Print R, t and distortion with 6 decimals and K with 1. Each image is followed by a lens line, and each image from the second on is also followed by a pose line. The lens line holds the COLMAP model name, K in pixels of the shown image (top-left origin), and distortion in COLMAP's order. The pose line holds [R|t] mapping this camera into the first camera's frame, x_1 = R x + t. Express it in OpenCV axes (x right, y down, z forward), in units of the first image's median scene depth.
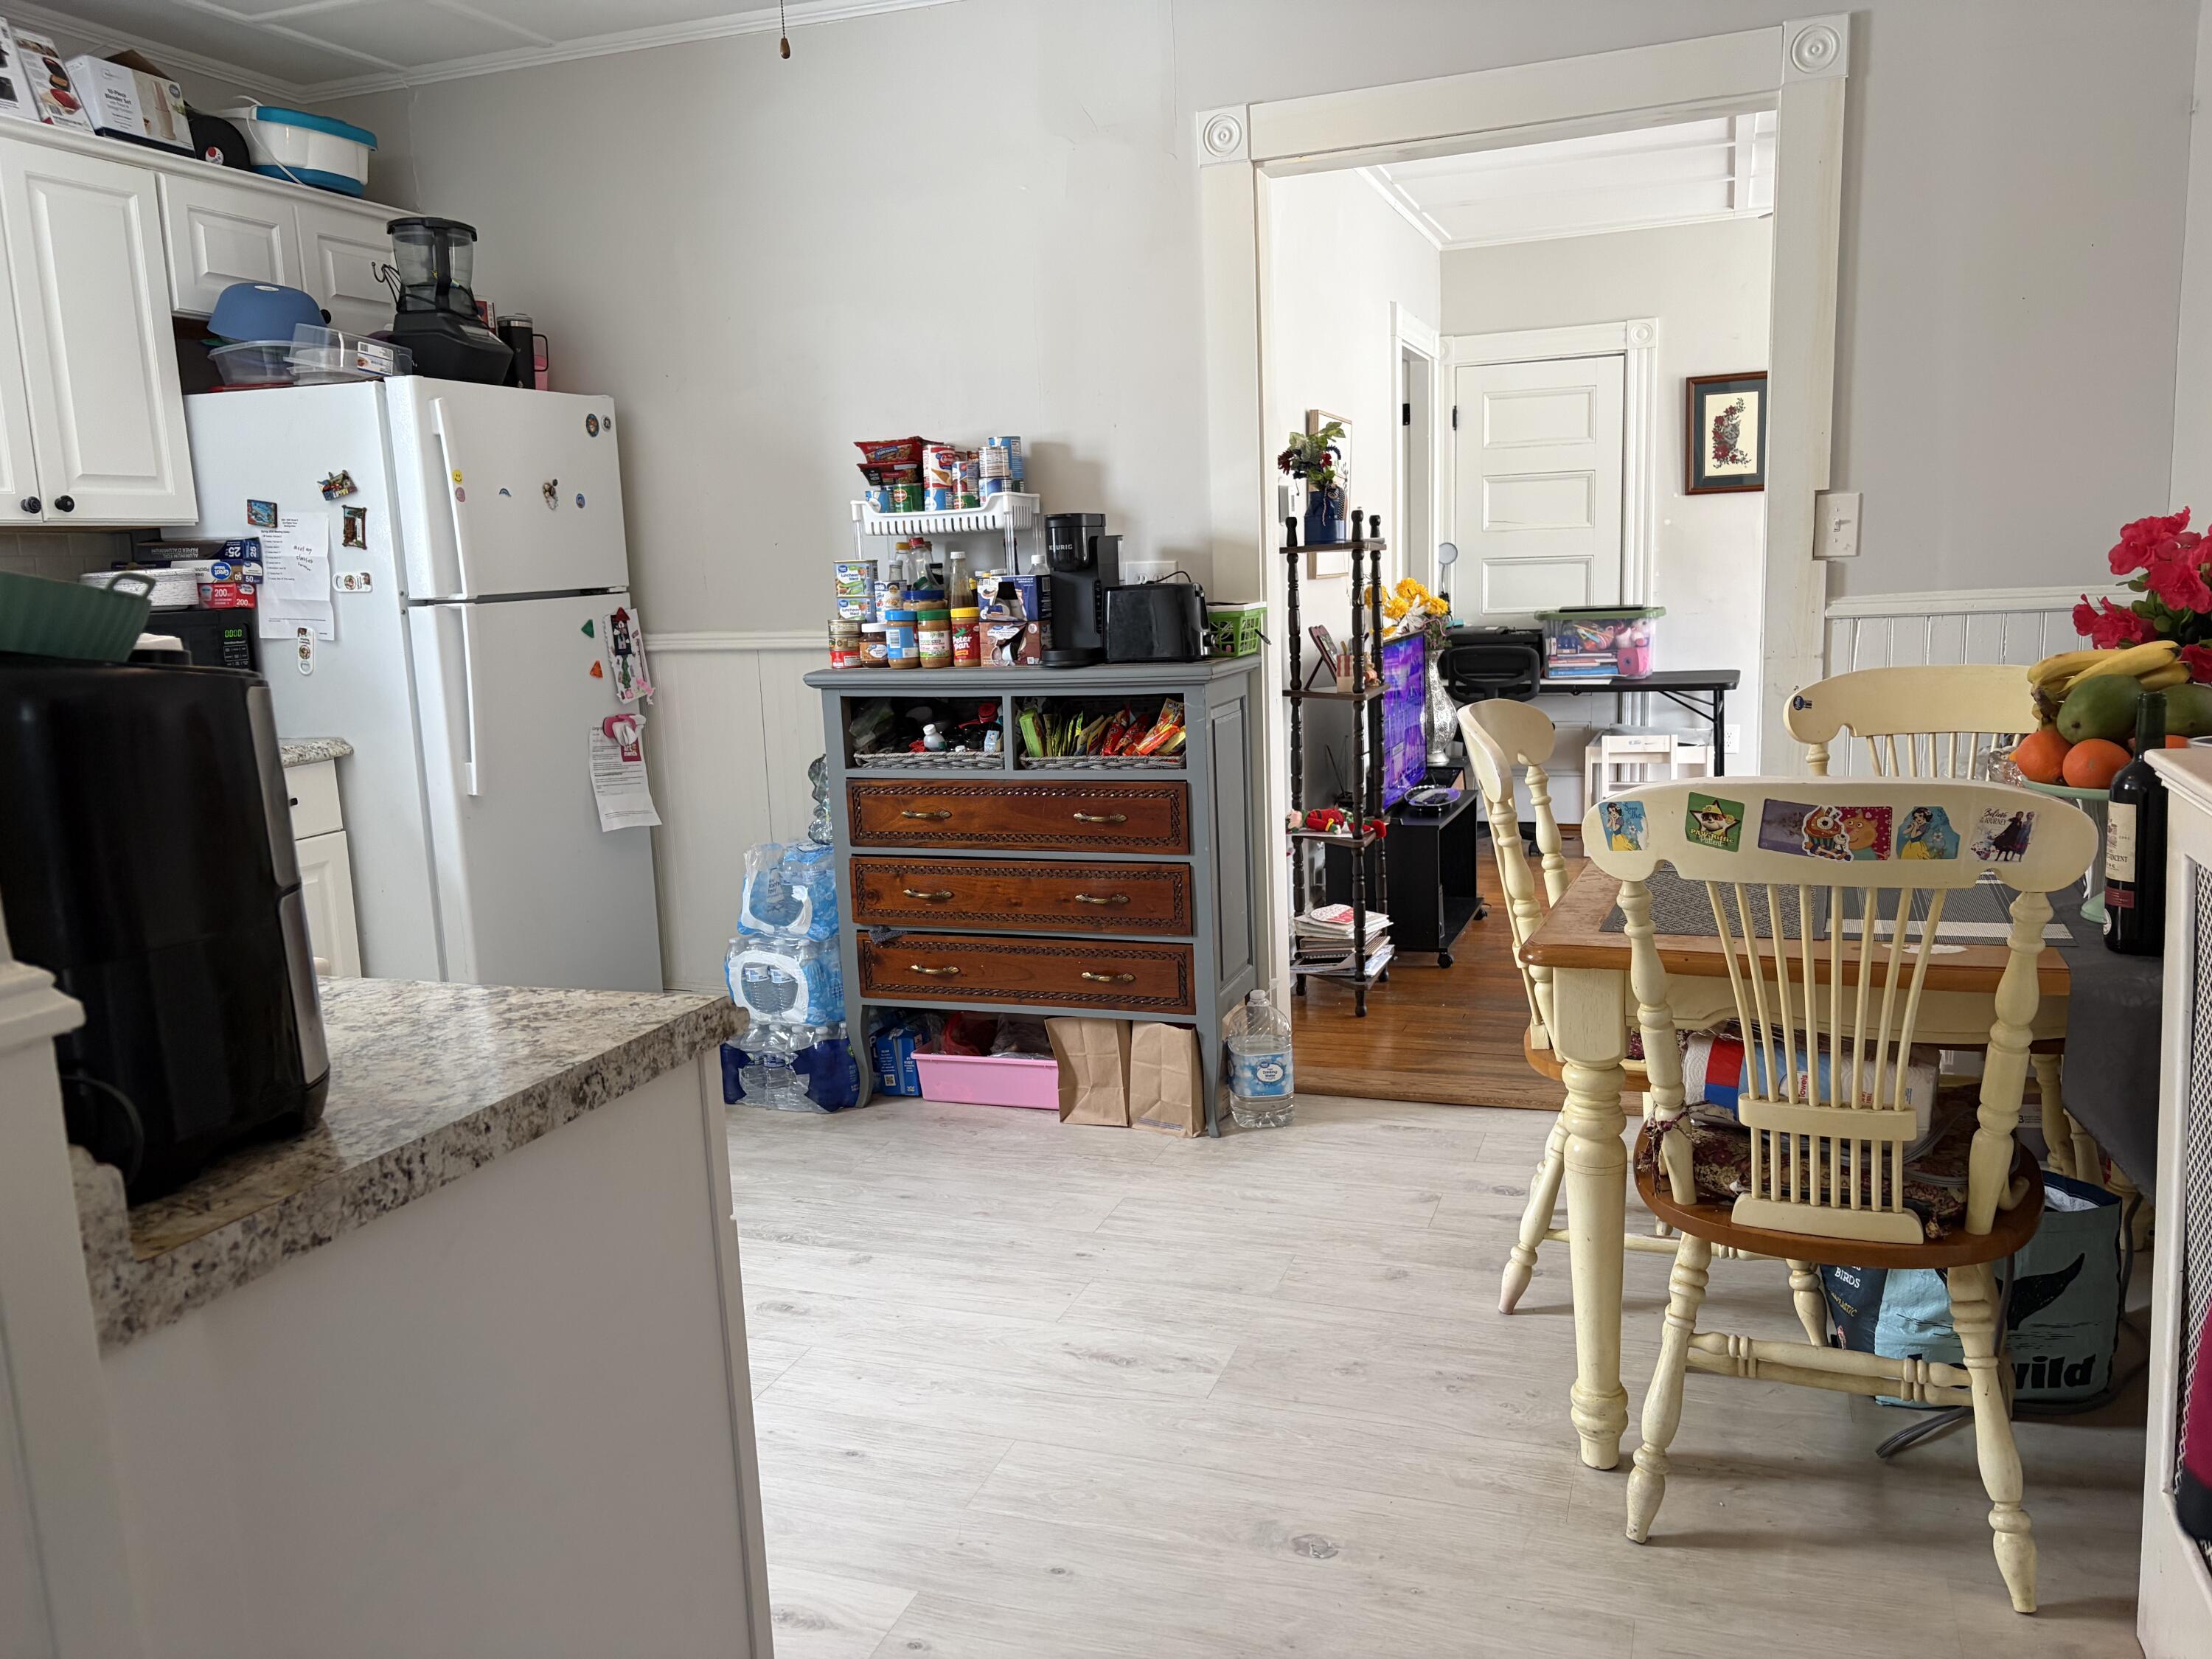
lens RADIAL K [[1708.0, 0, 1106.0], [0, 1708.0, 829.5], [0, 0, 1]] dist [0.070987, -0.045521]
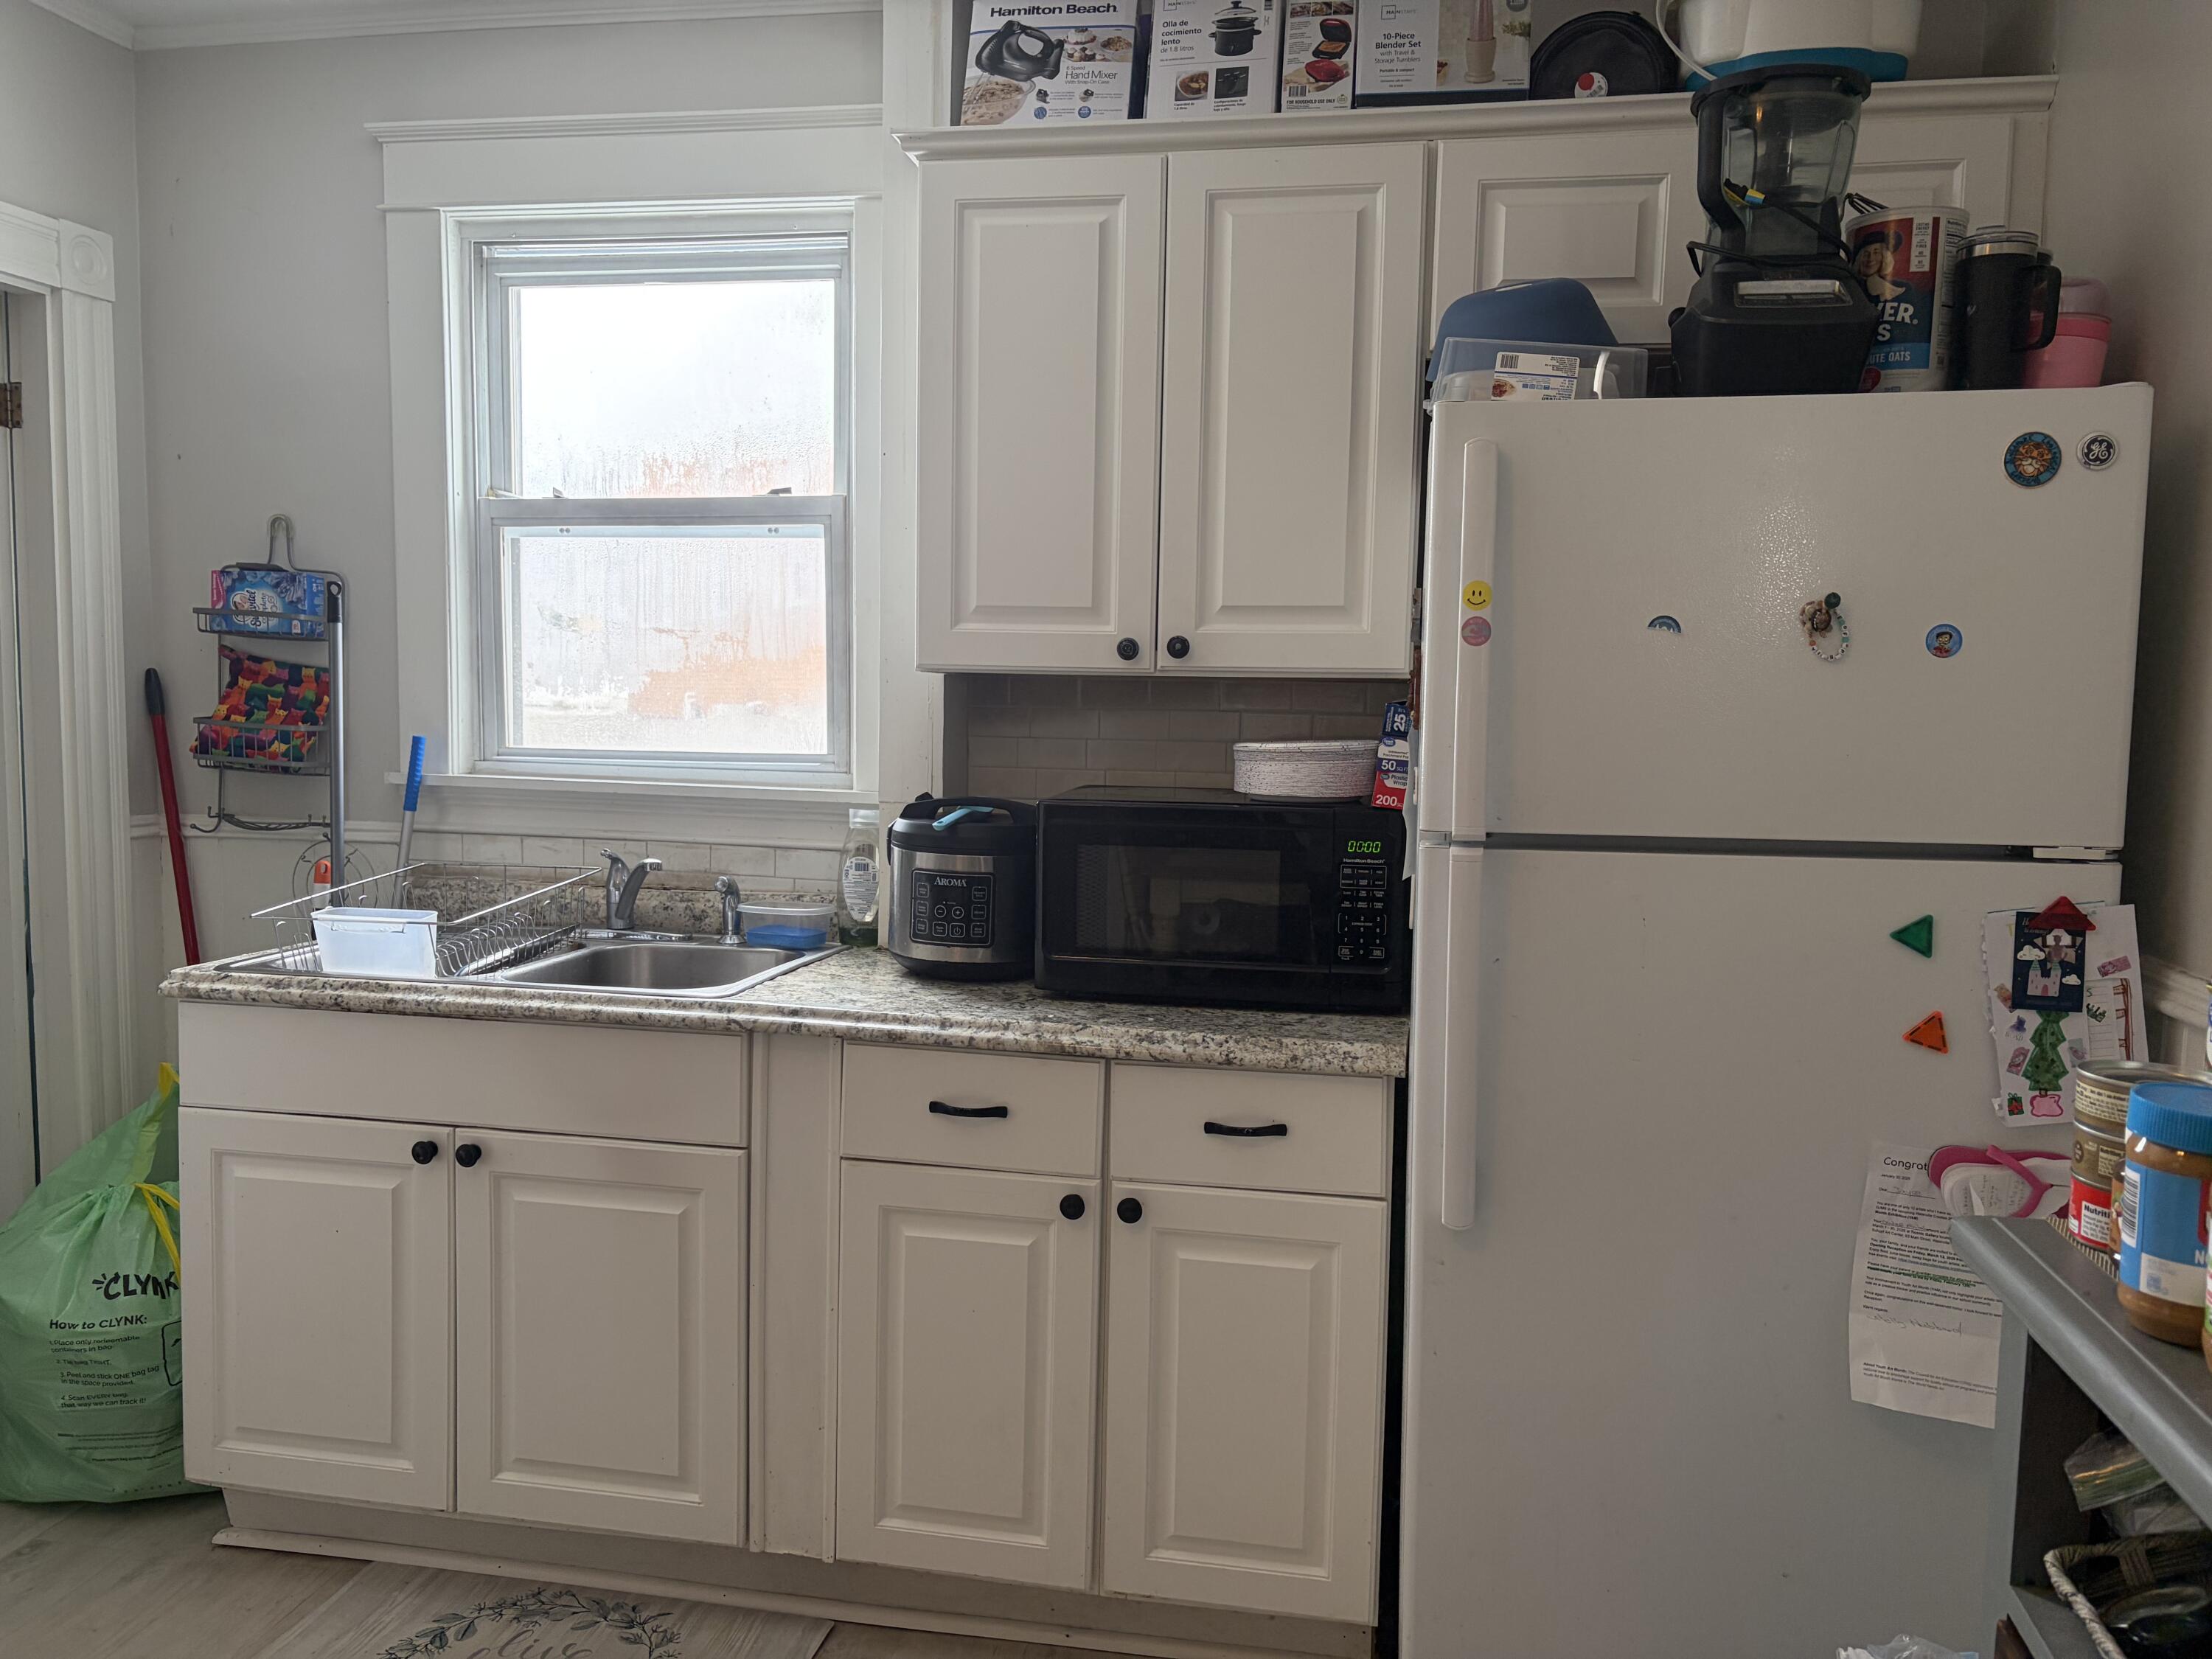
lens RADIAL K [[1673.0, 0, 1107.4], [0, 1673.0, 839.9], [0, 0, 1]] dist [0.059963, -0.060521]
pose [[0.166784, 0.127413, -0.977726, 0.073511], [-0.182544, 0.978463, 0.096370, -0.143517], [0.968948, 0.162406, 0.186451, 0.721303]]
